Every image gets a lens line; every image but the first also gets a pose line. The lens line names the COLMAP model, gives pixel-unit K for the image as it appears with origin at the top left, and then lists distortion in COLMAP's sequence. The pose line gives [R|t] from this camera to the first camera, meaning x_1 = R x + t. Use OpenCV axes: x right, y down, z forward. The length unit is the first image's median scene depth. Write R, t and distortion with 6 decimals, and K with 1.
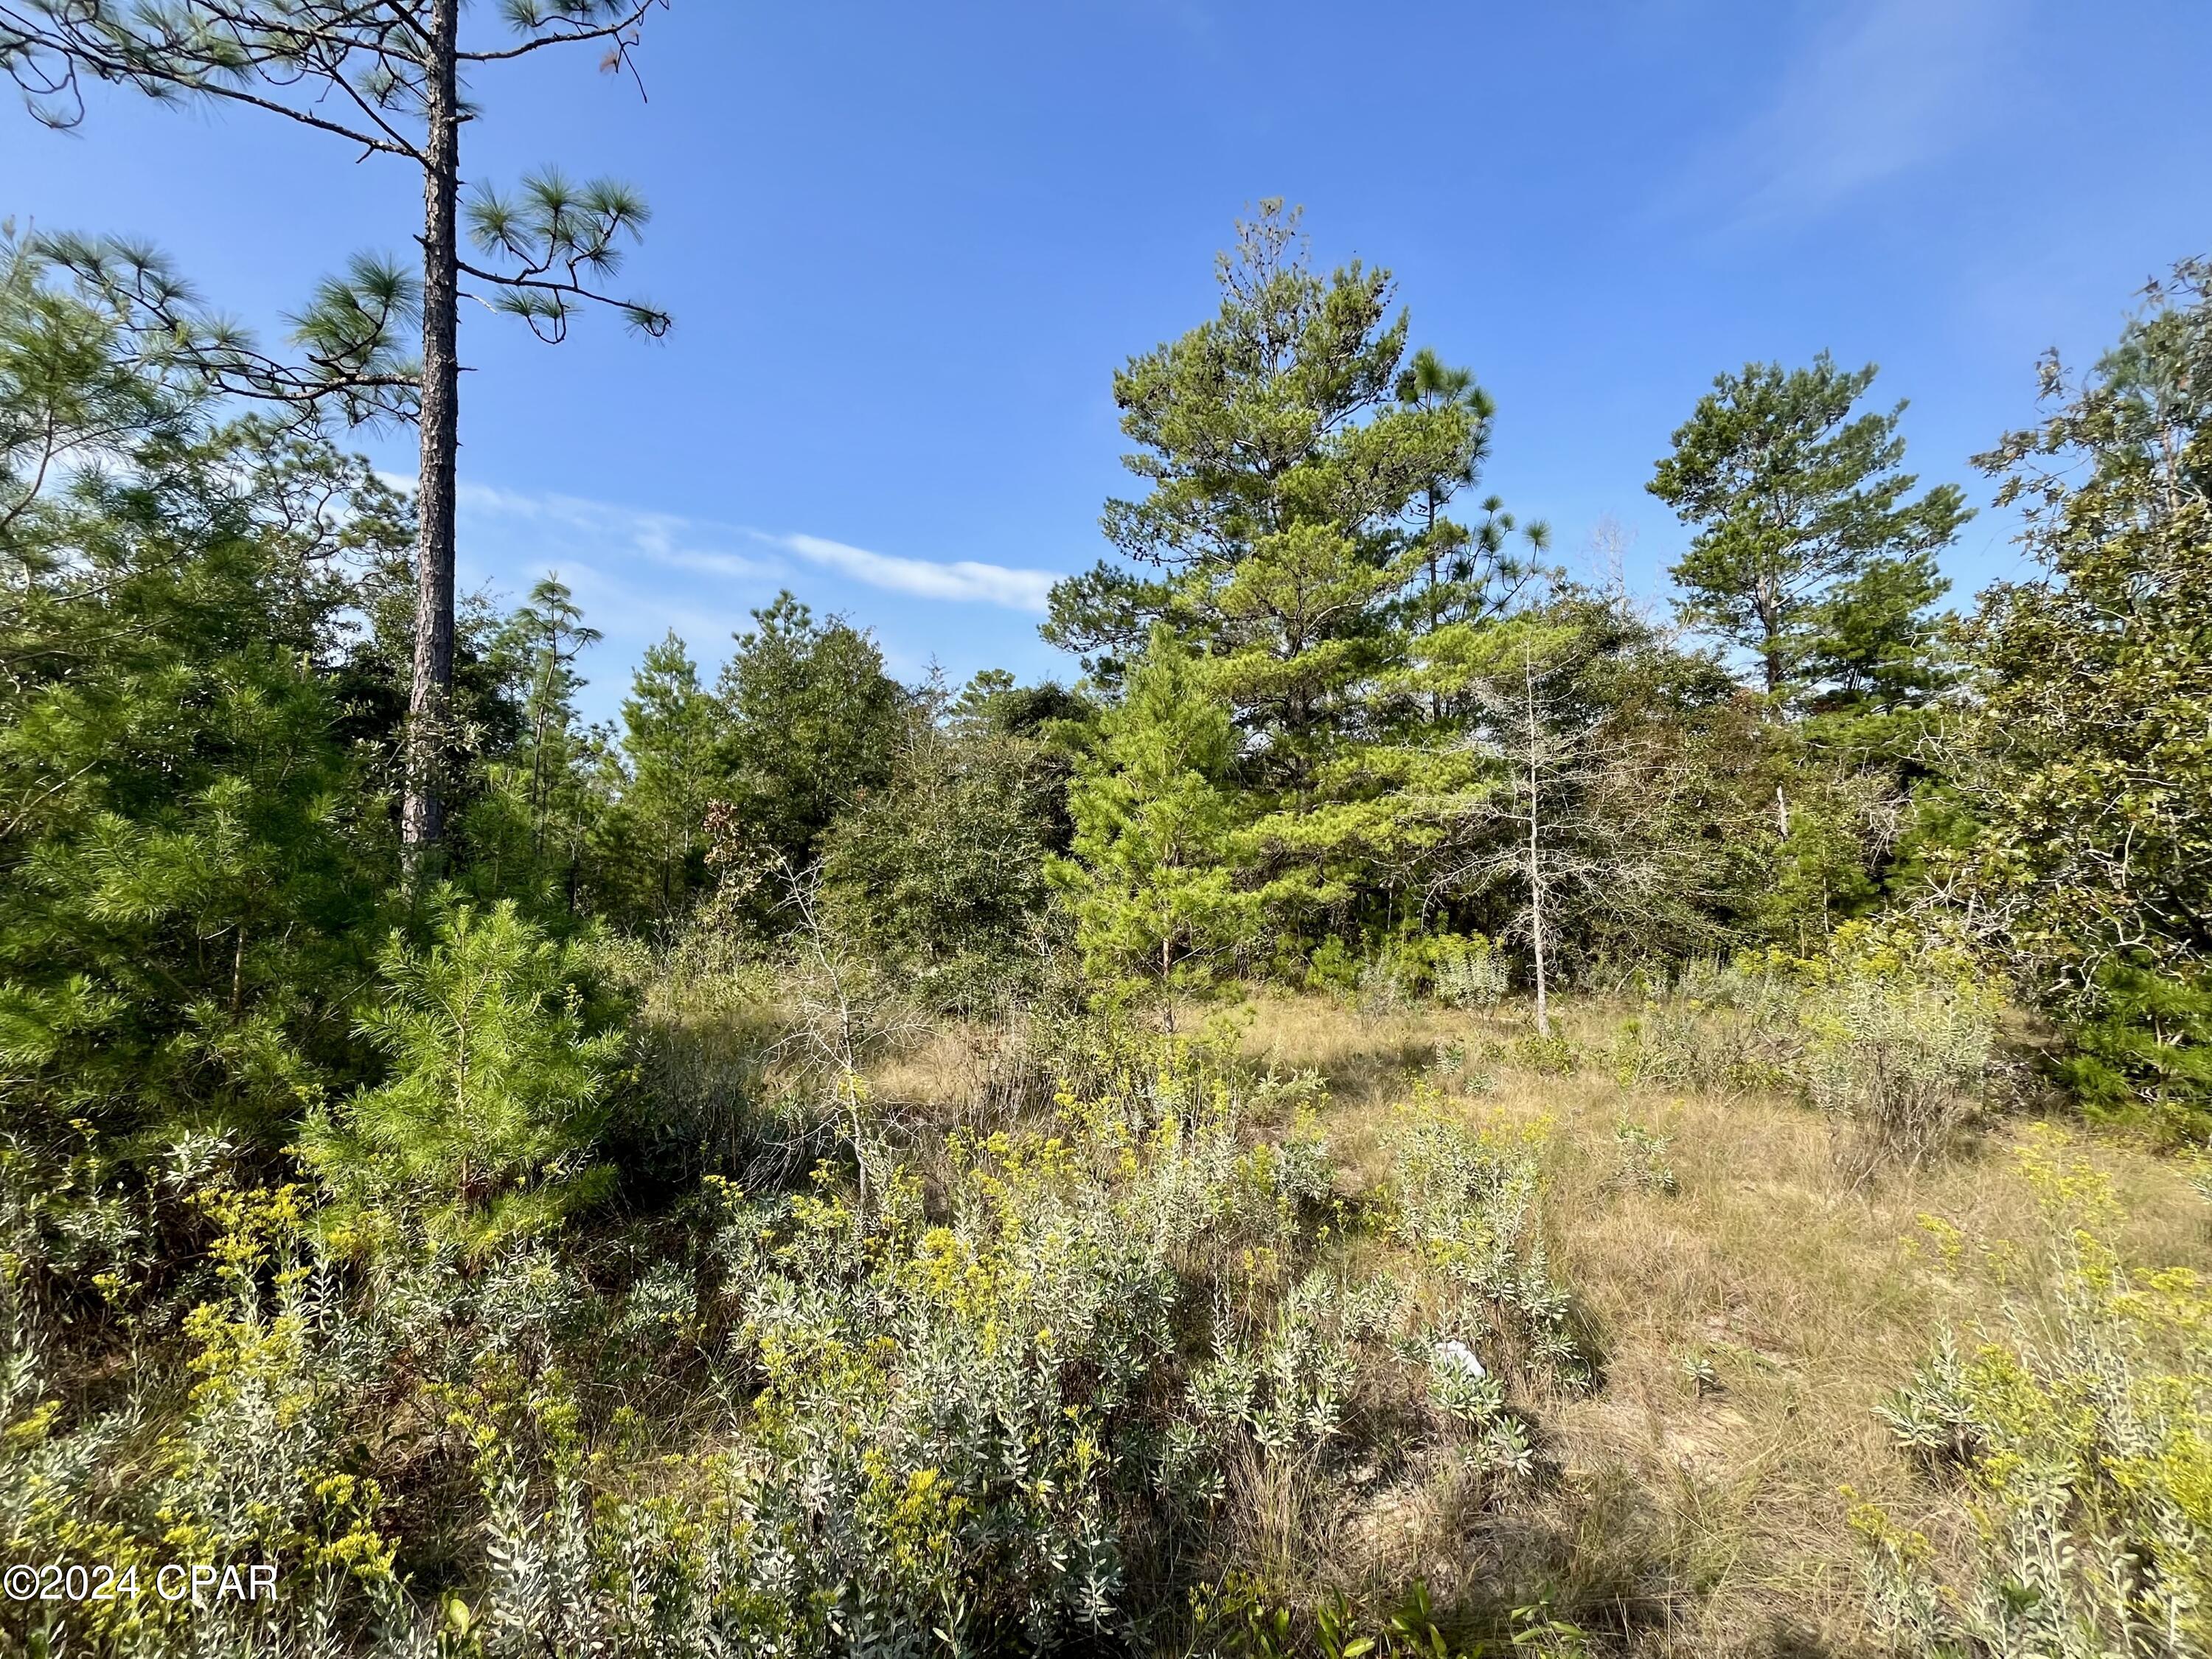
lens RADIAL K [[898.2, 0, 1106.3], [0, 898.2, 829.6], [0, 0, 1]] dist [-0.003396, 0.000080]
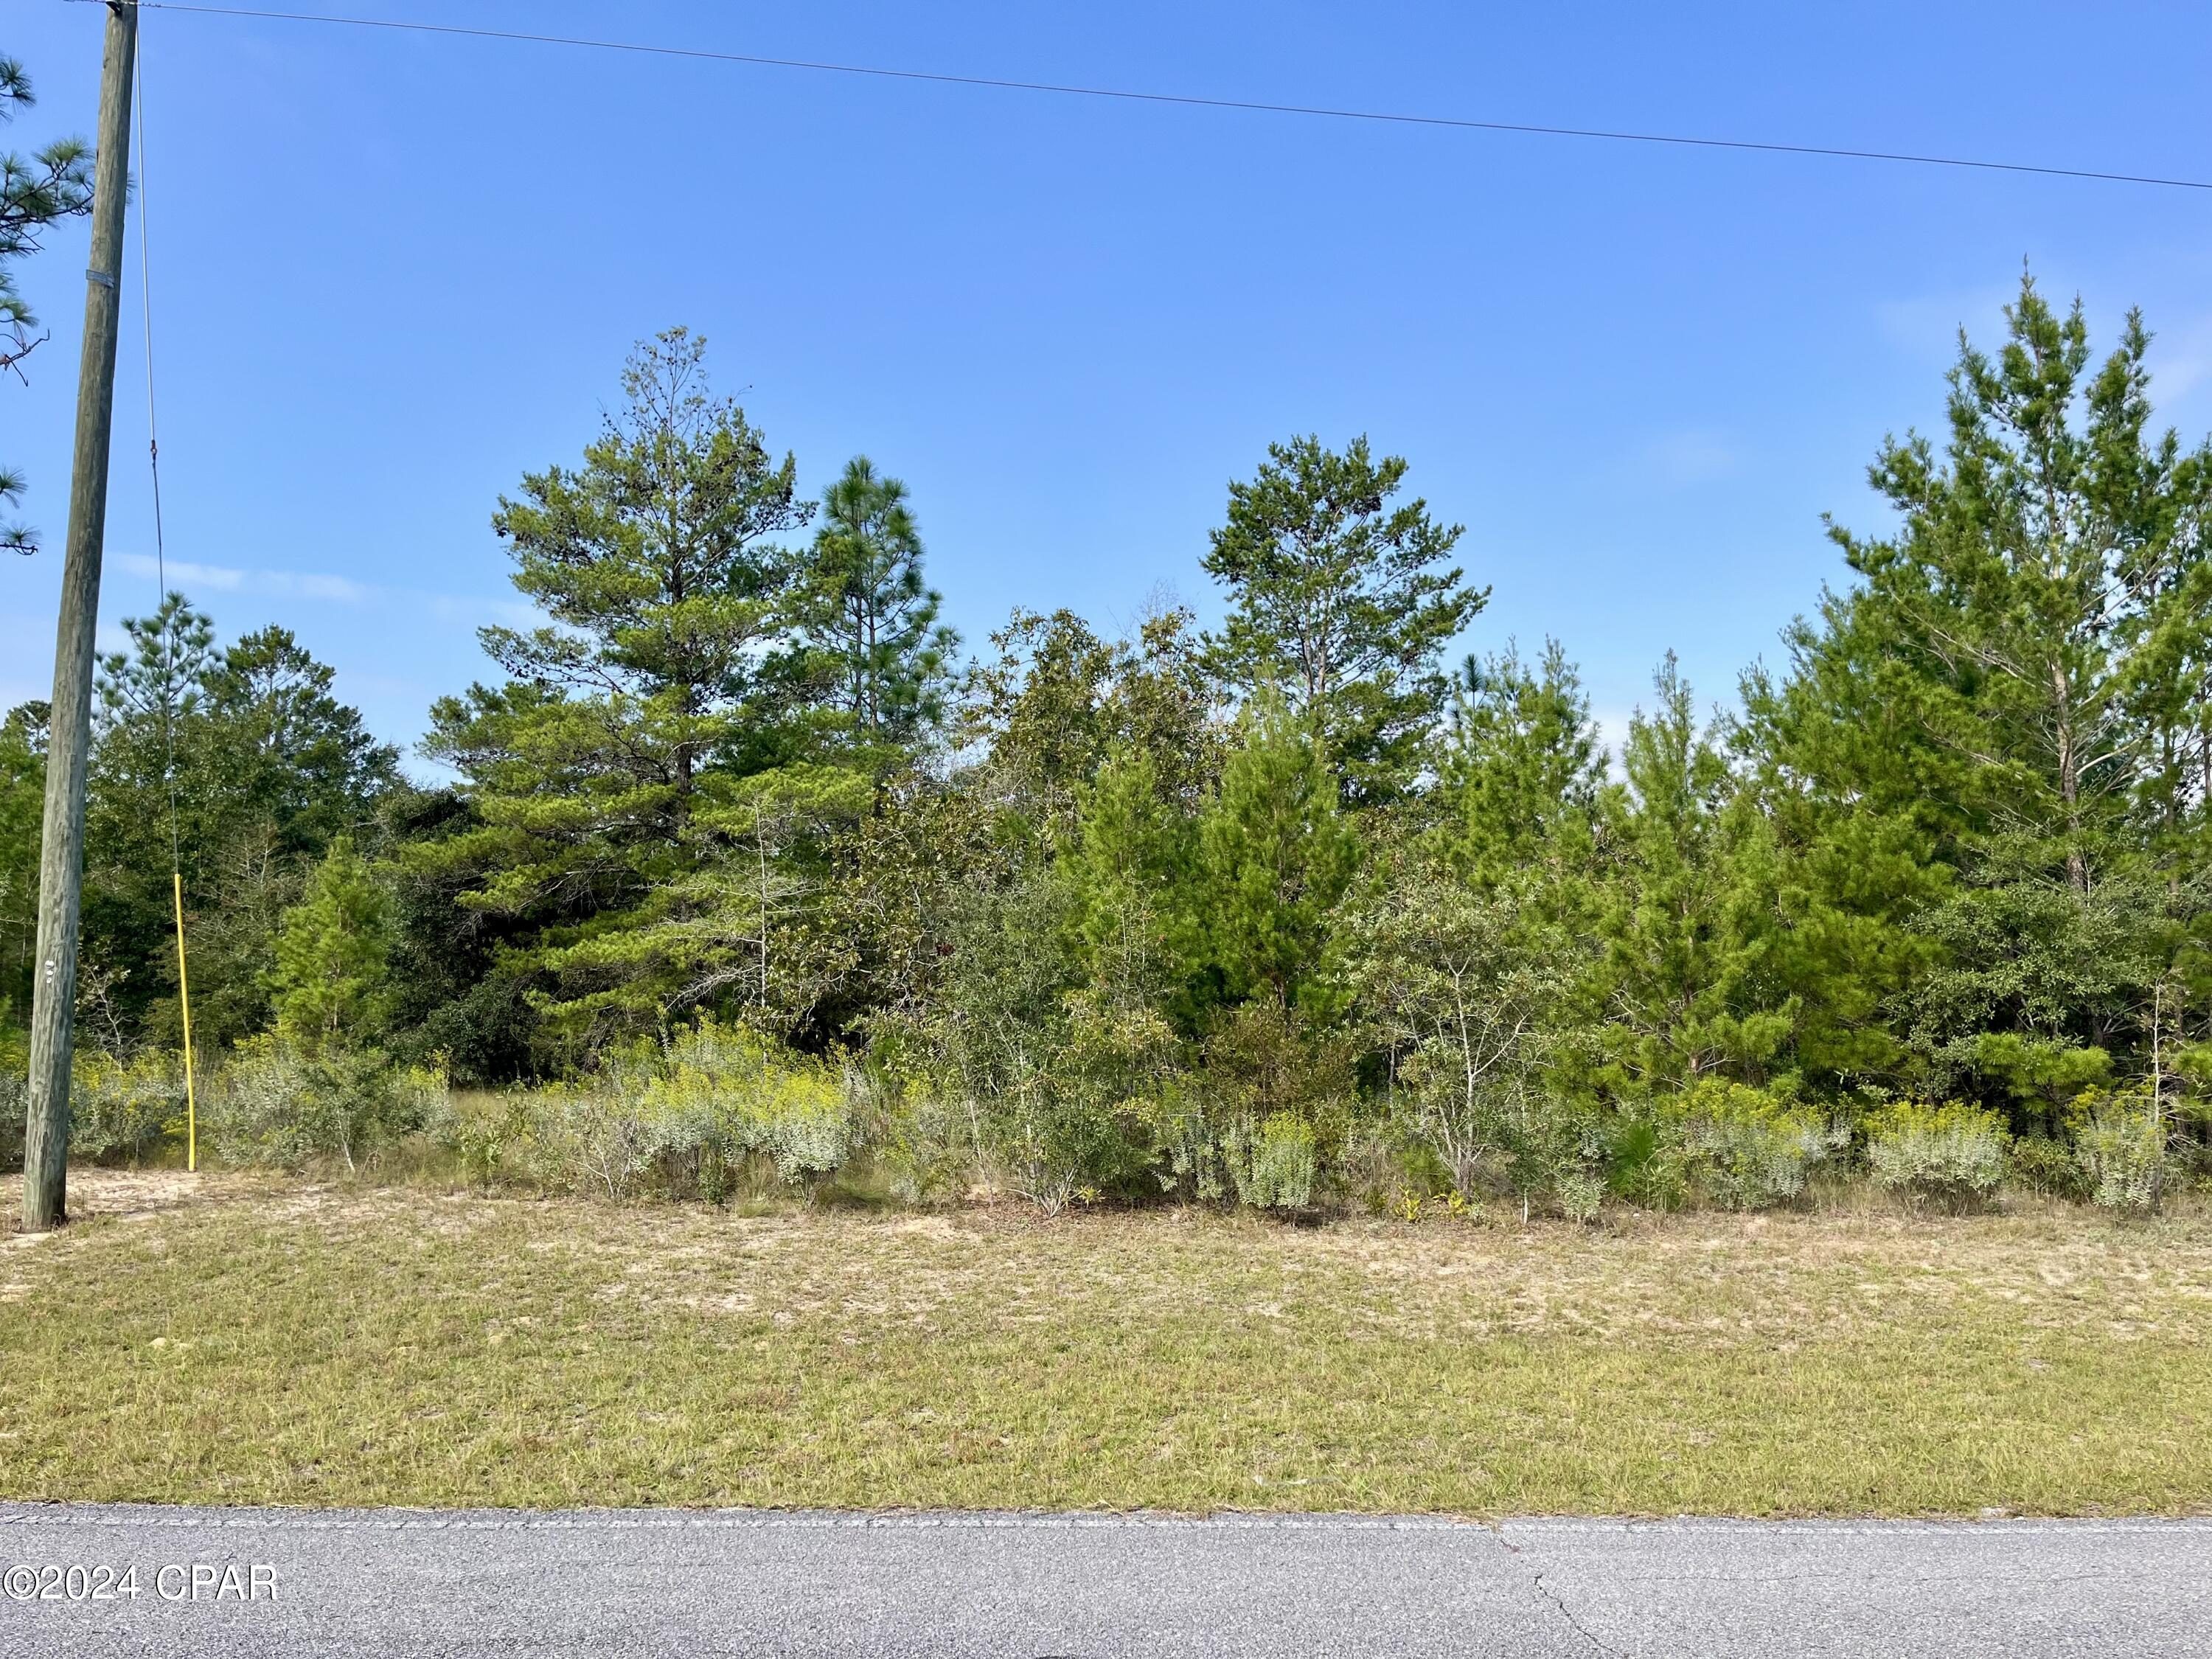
lens RADIAL K [[1665.1, 0, 1110.7], [0, 1665.1, 847.5], [0, 0, 1]] dist [0.070782, -0.091600]
pose [[0.988855, 0.016523, 0.147960, 0.333215], [-0.010157, 0.998994, -0.043676, -0.026158], [-0.148532, 0.041687, 0.988029, -0.779794]]
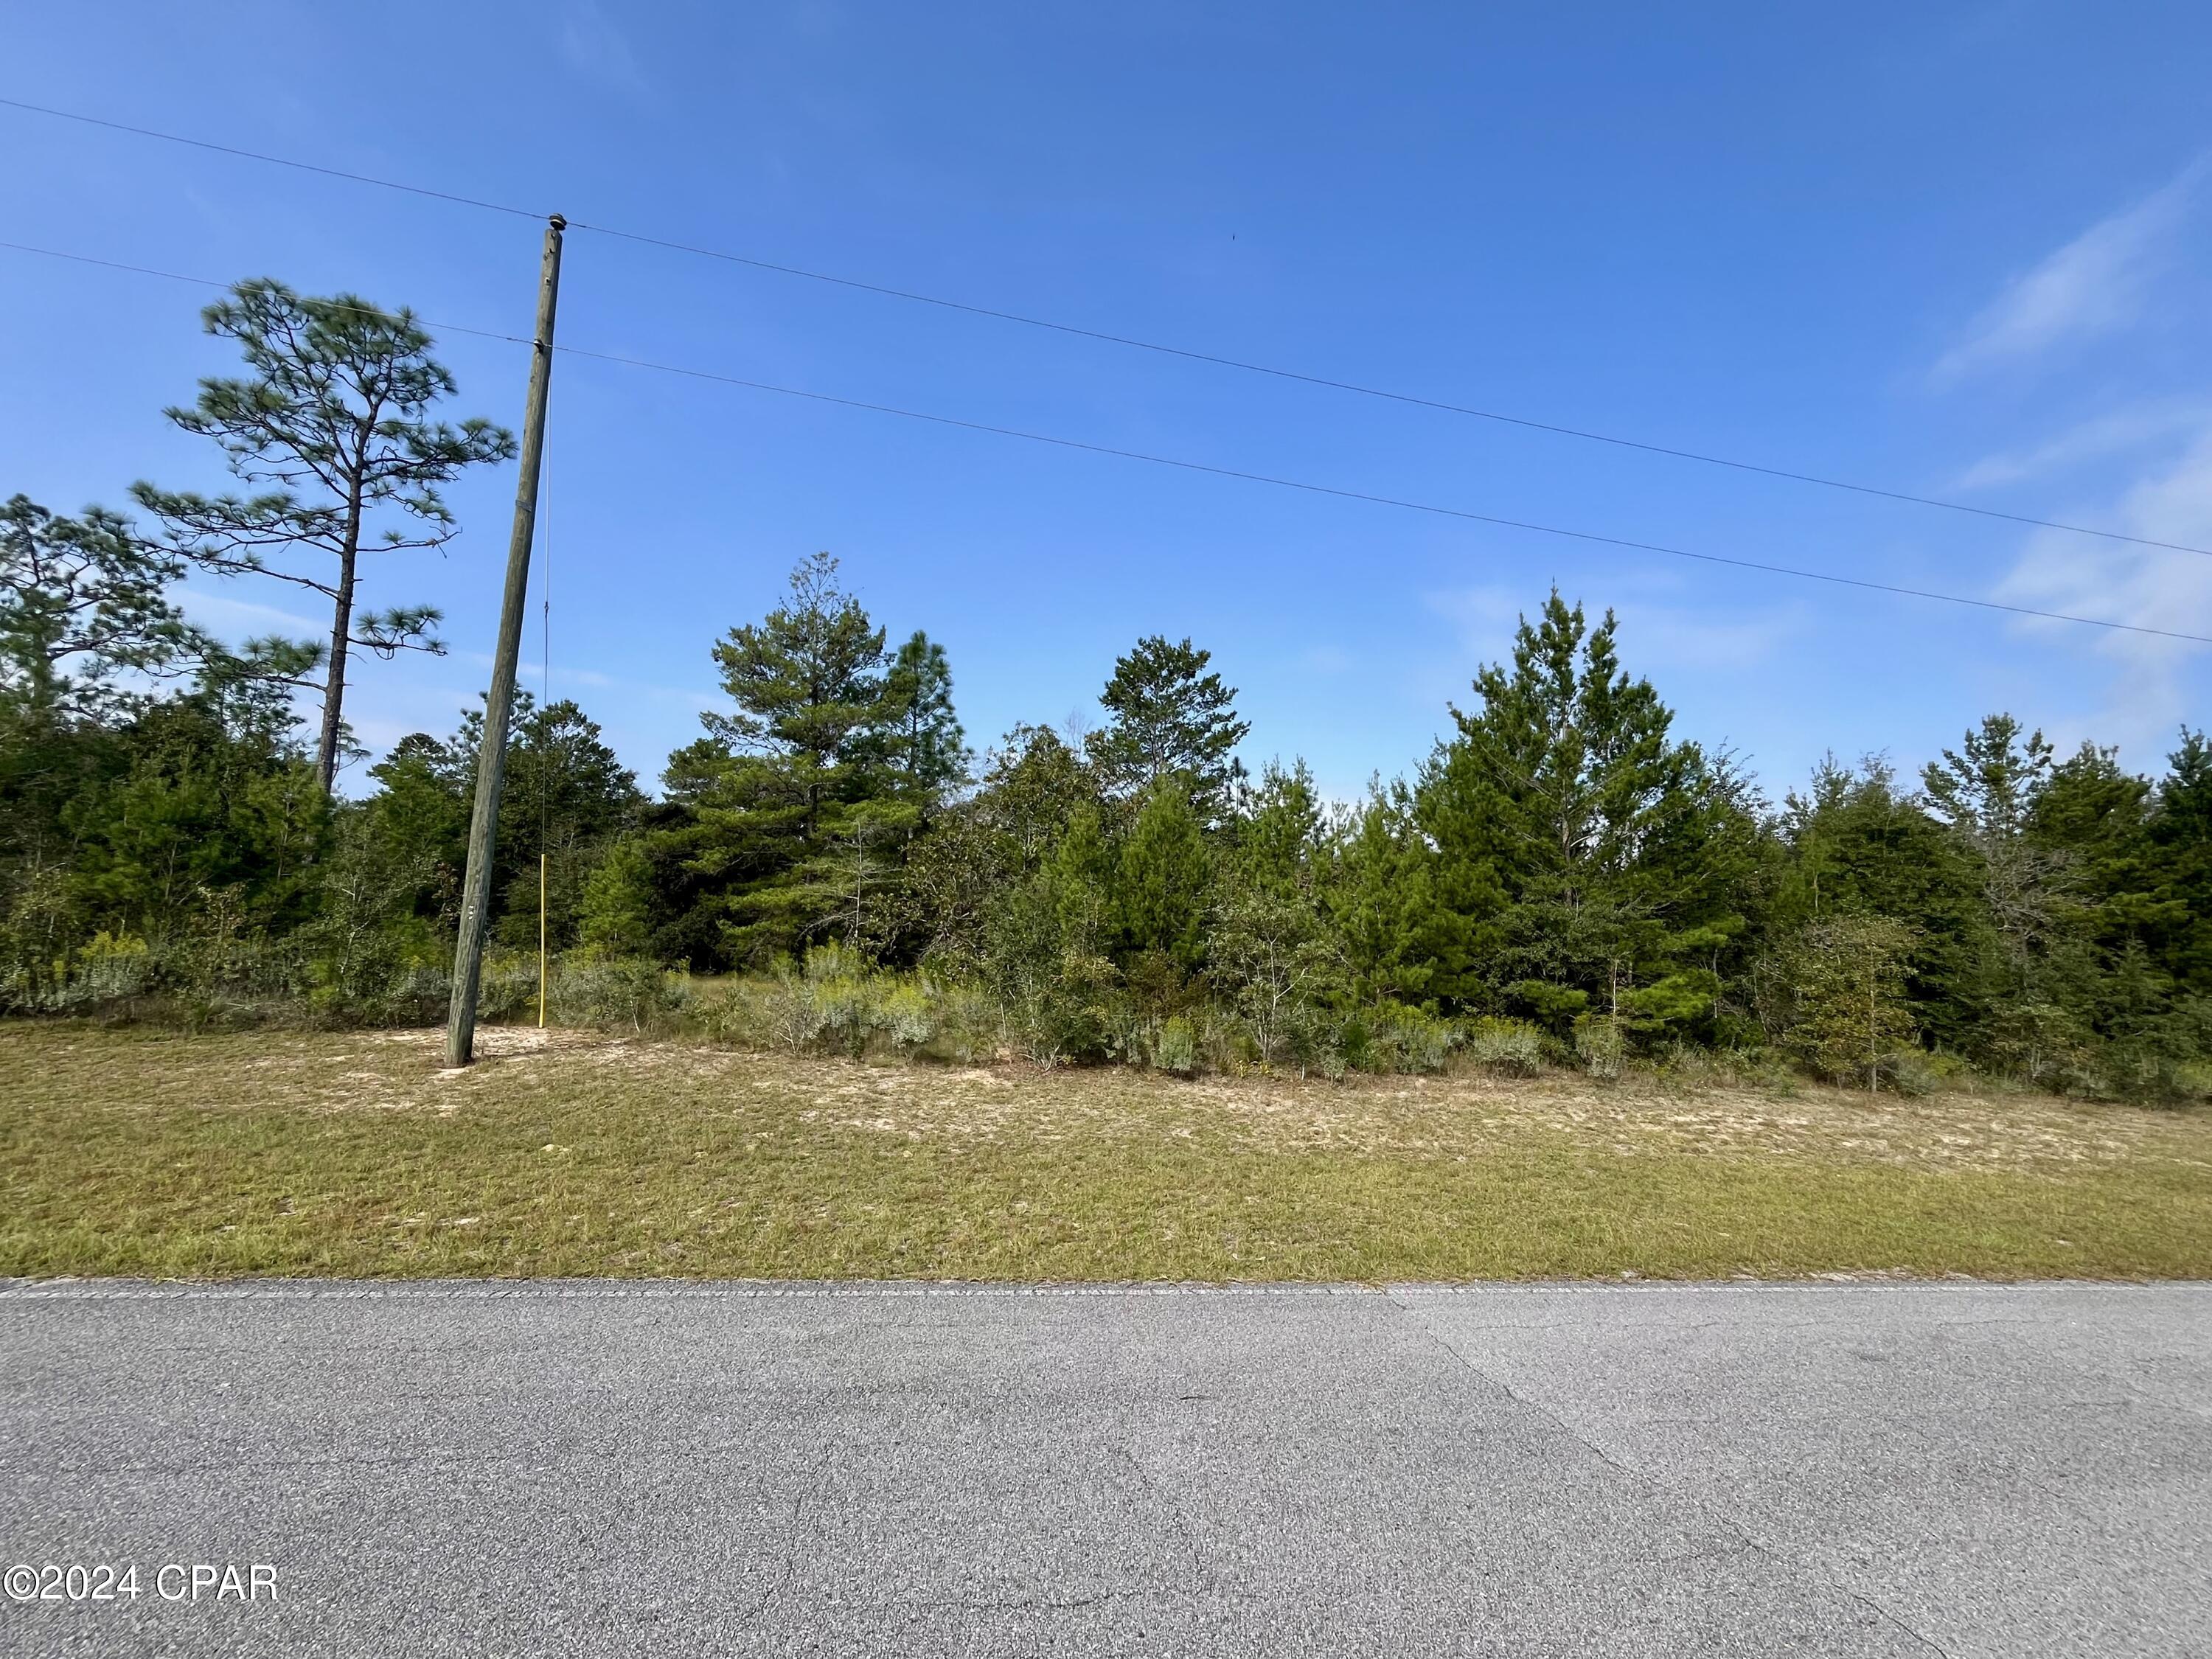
lens RADIAL K [[898.2, 0, 1108.5], [0, 898.2, 834.0], [0, 0, 1]] dist [-0.003396, 0.000080]
pose [[0.967111, 0.069093, 0.244792, 0.283734], [-0.055973, 0.996618, -0.060160, -0.040430], [-0.248121, 0.044480, 0.967707, -0.745159]]
